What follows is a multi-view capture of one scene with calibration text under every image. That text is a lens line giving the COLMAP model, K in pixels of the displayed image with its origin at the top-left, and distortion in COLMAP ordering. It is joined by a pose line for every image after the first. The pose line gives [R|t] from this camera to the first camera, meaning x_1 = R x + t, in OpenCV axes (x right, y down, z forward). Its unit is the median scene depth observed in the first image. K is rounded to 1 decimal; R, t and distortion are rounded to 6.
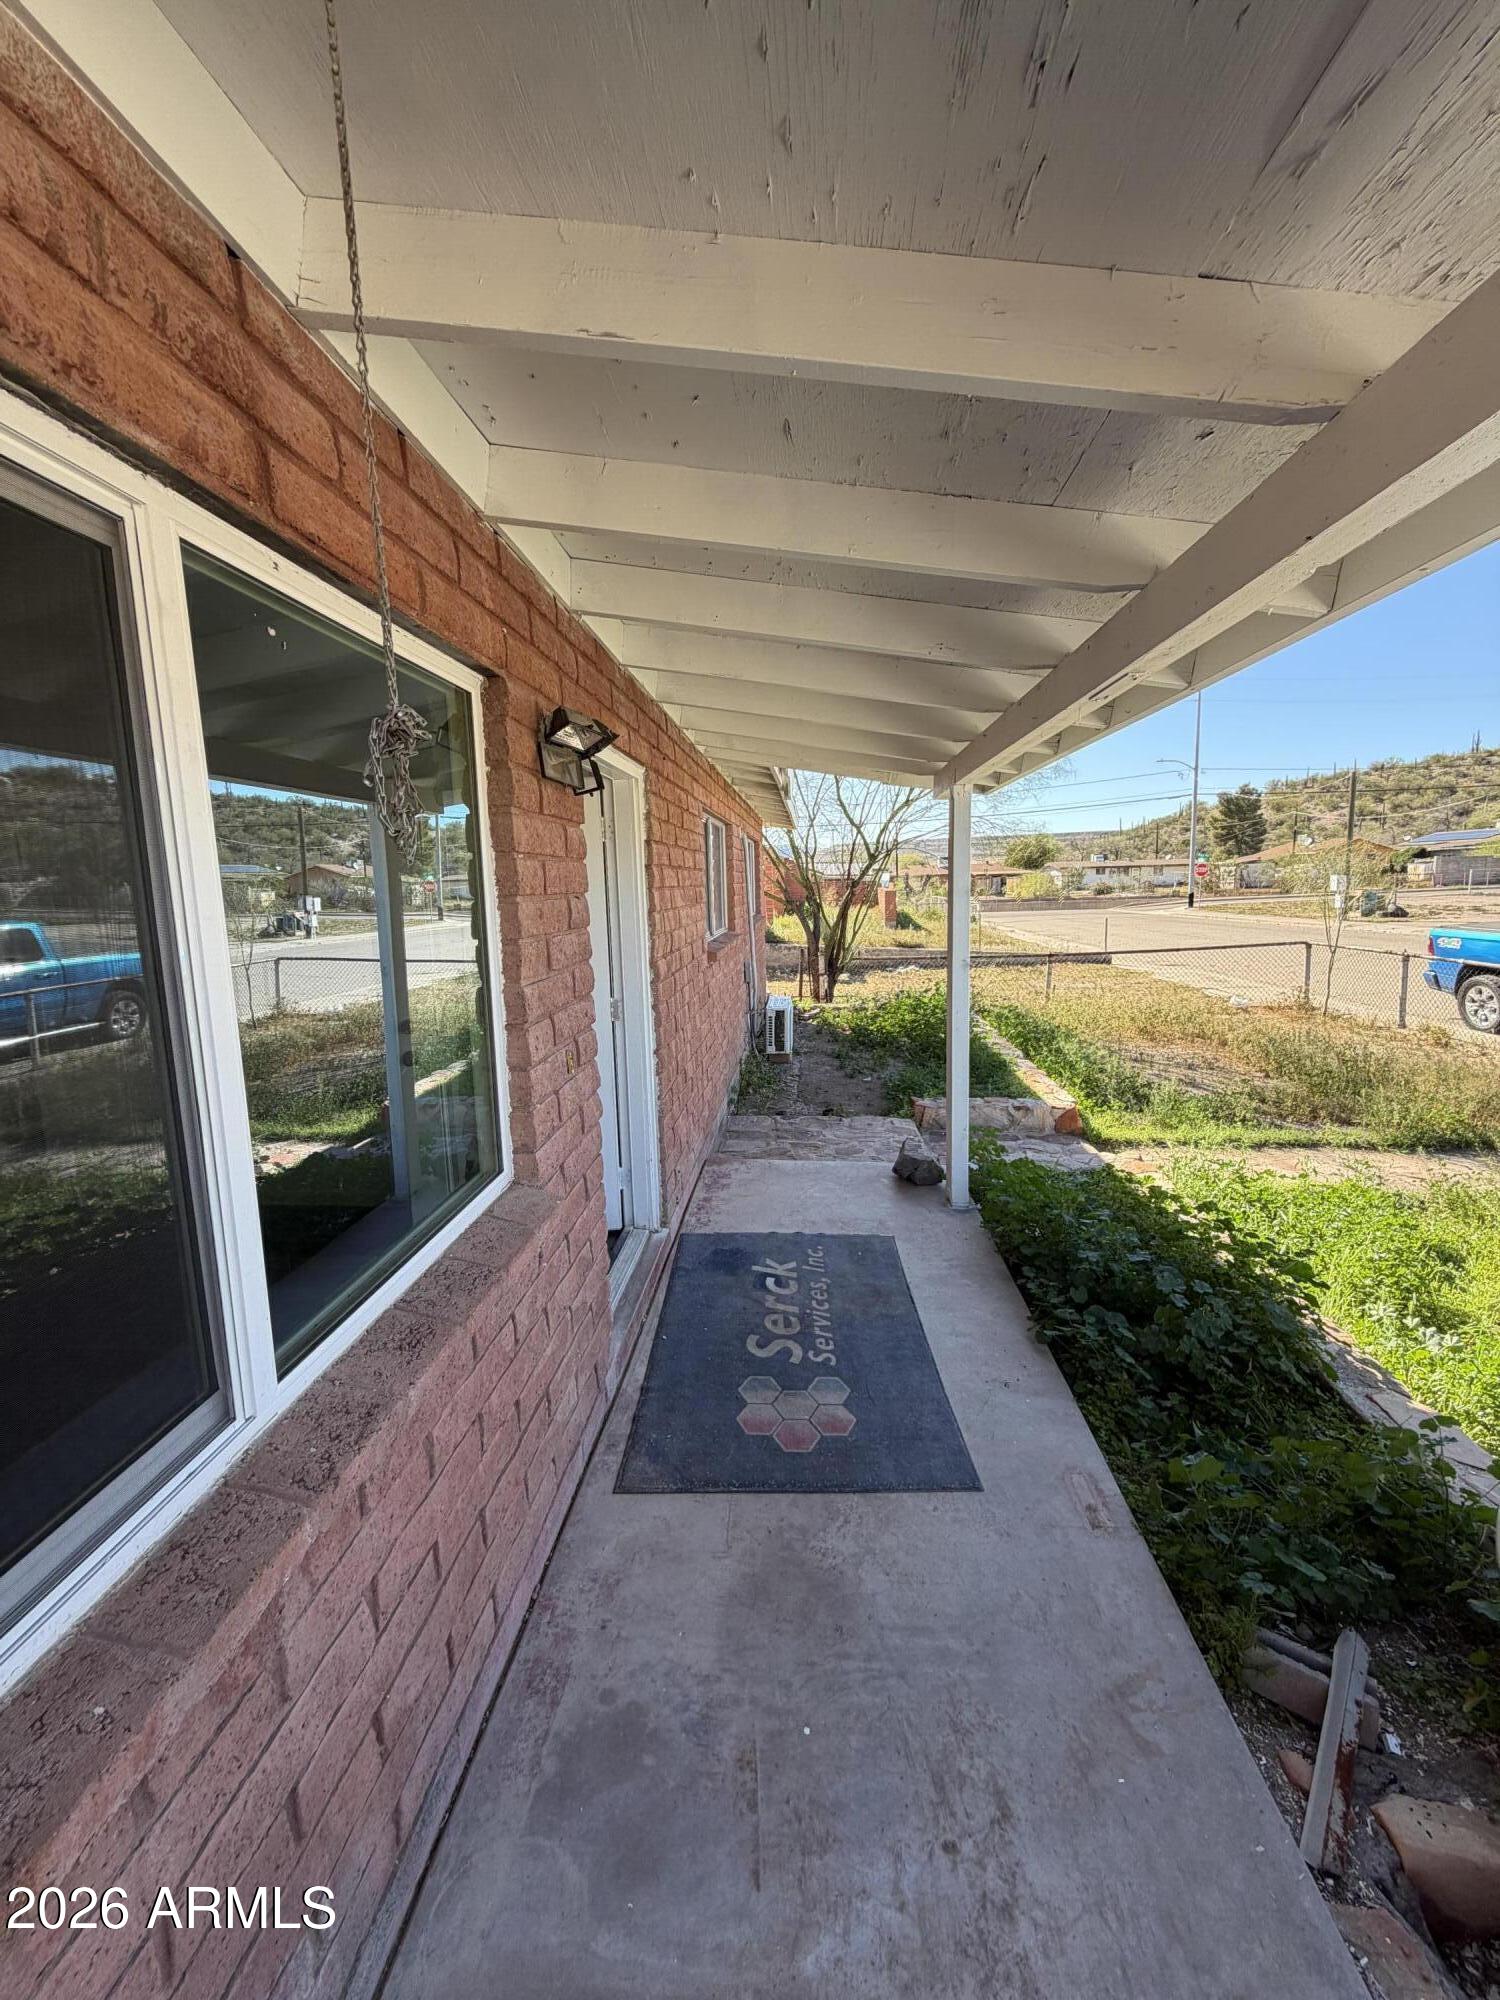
lens RADIAL K [[796.4, 0, 758.2], [0, 796.4, 988.0], [0, 0, 1]] dist [0.000992, 0.000035]
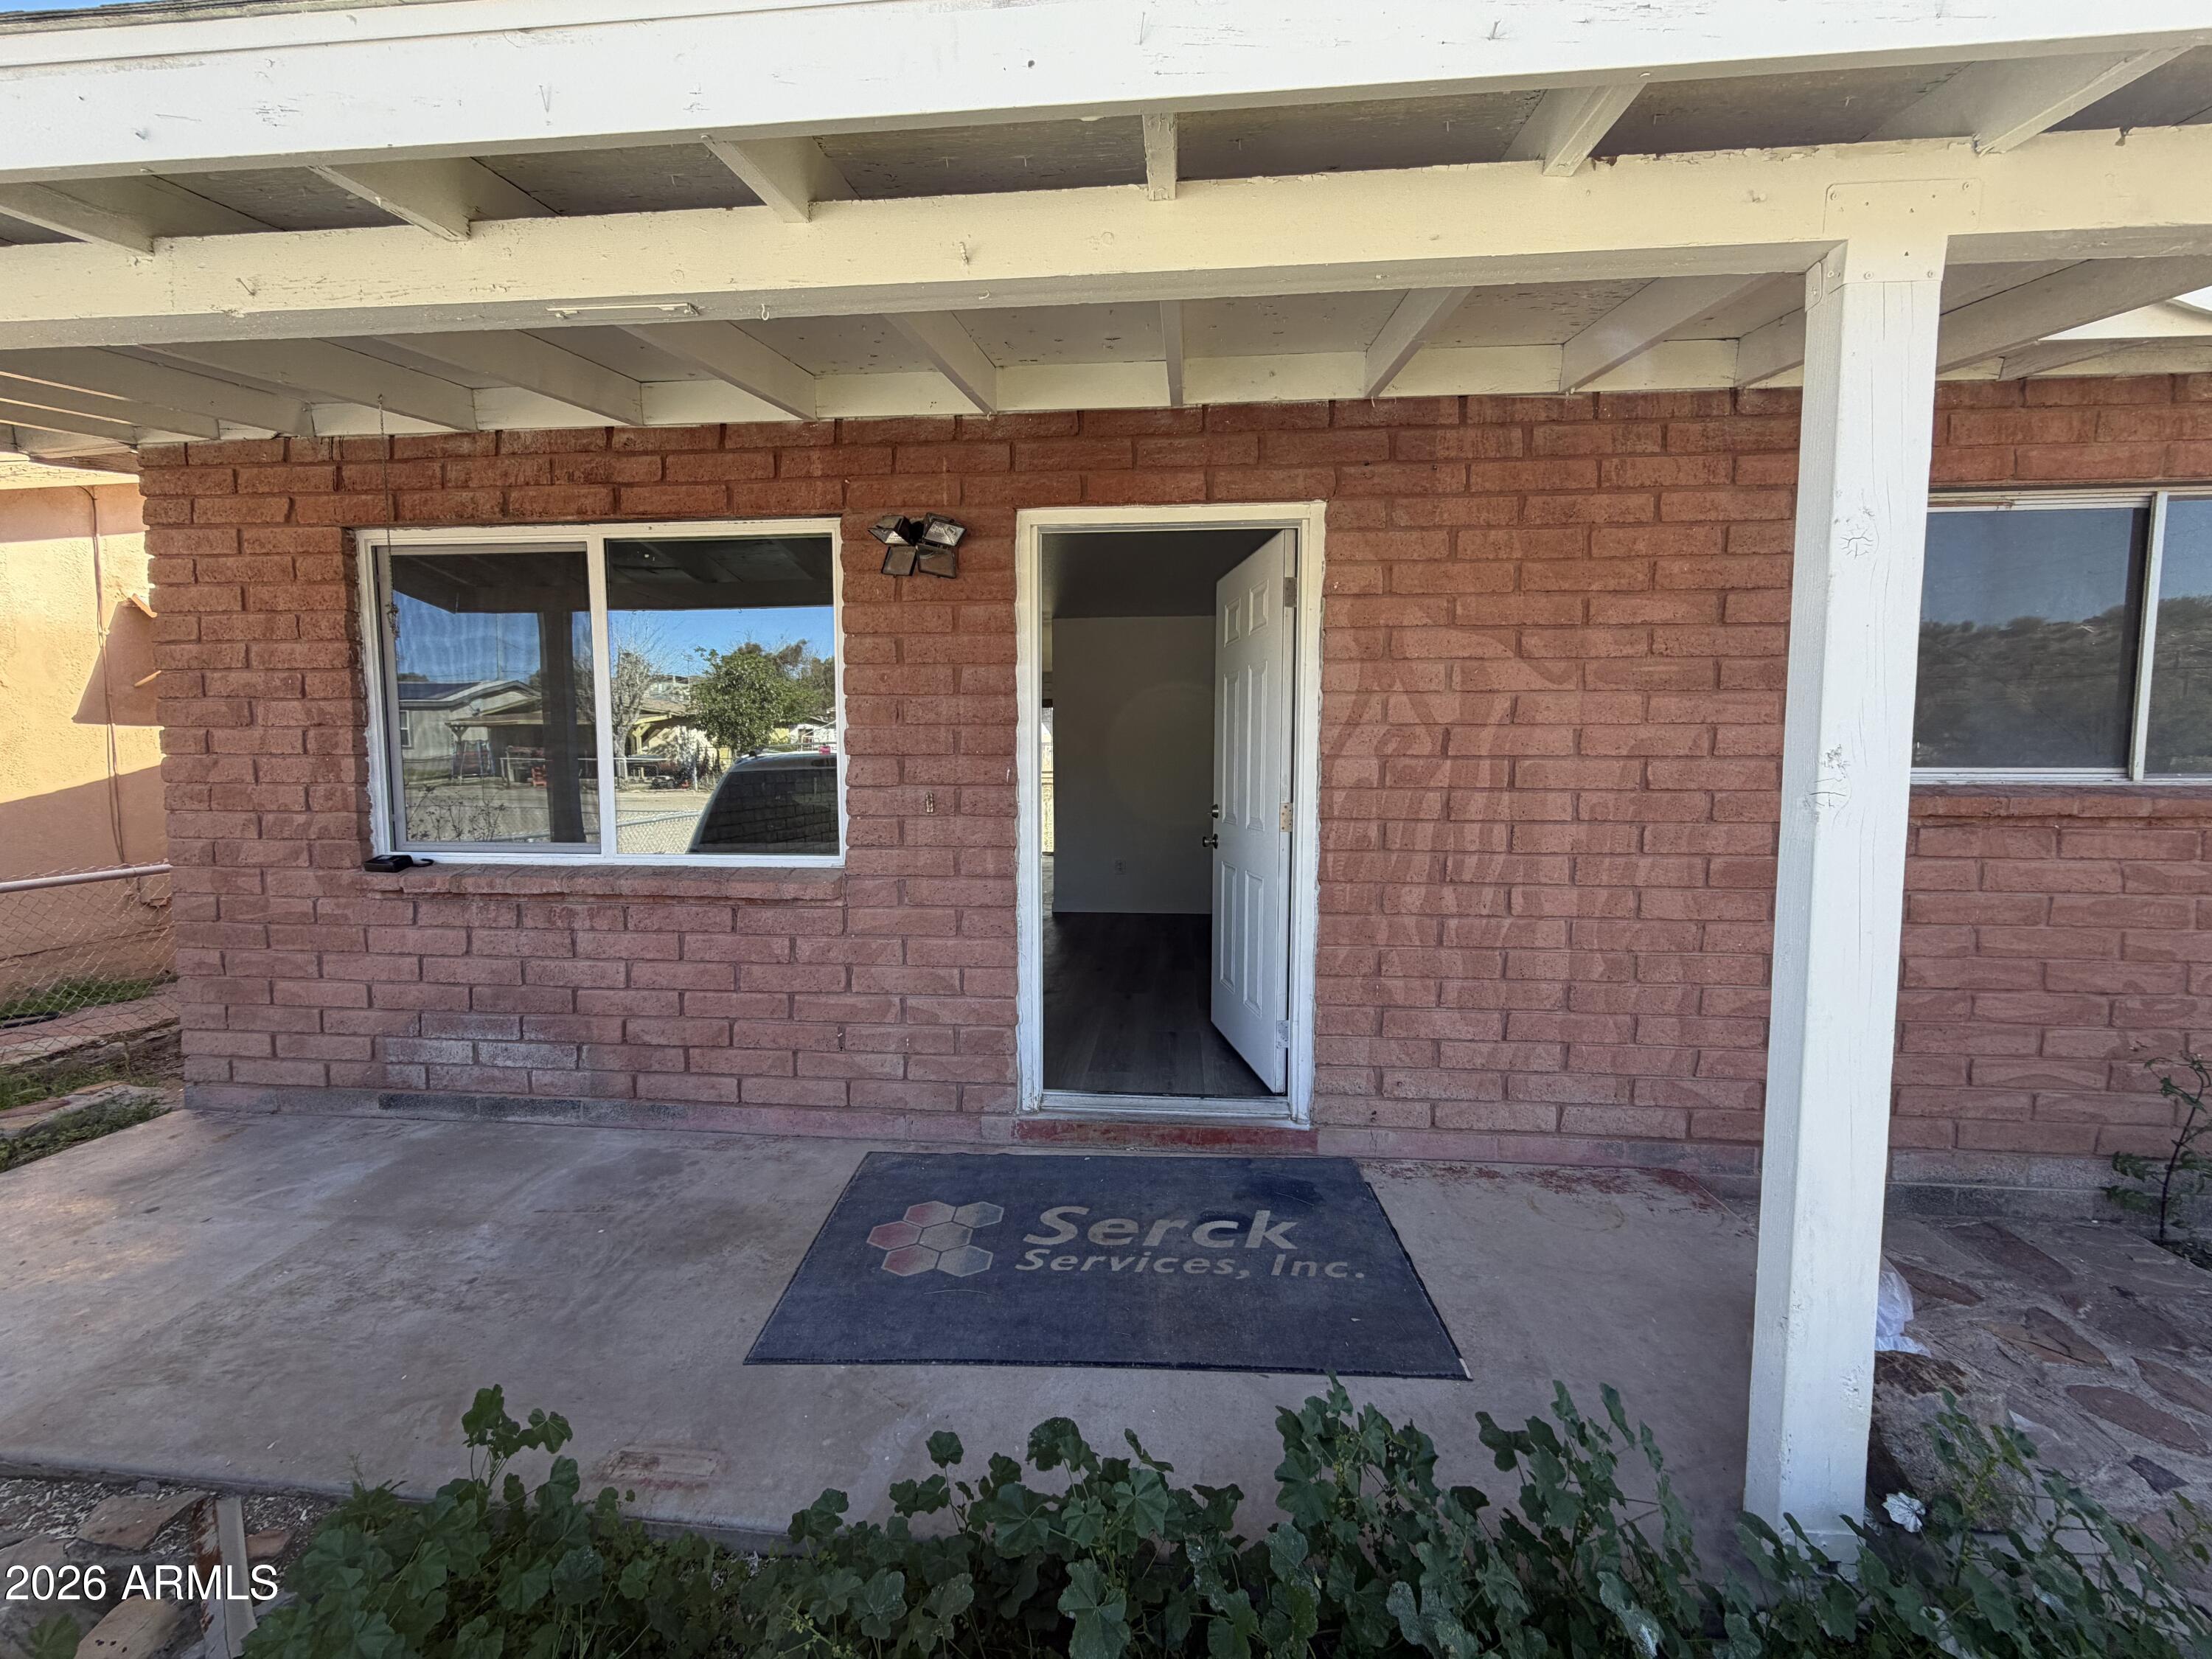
lens RADIAL K [[880.8, 0, 1112.7], [0, 880.8, 831.4], [0, 0, 1]] dist [0.000992, 0.000035]
pose [[-0.006153, 0.106928, -0.994248, 0.900109], [-0.135823, 0.984963, 0.106770, -0.040407], [0.990714, 0.135699, 0.008463, 1.042140]]
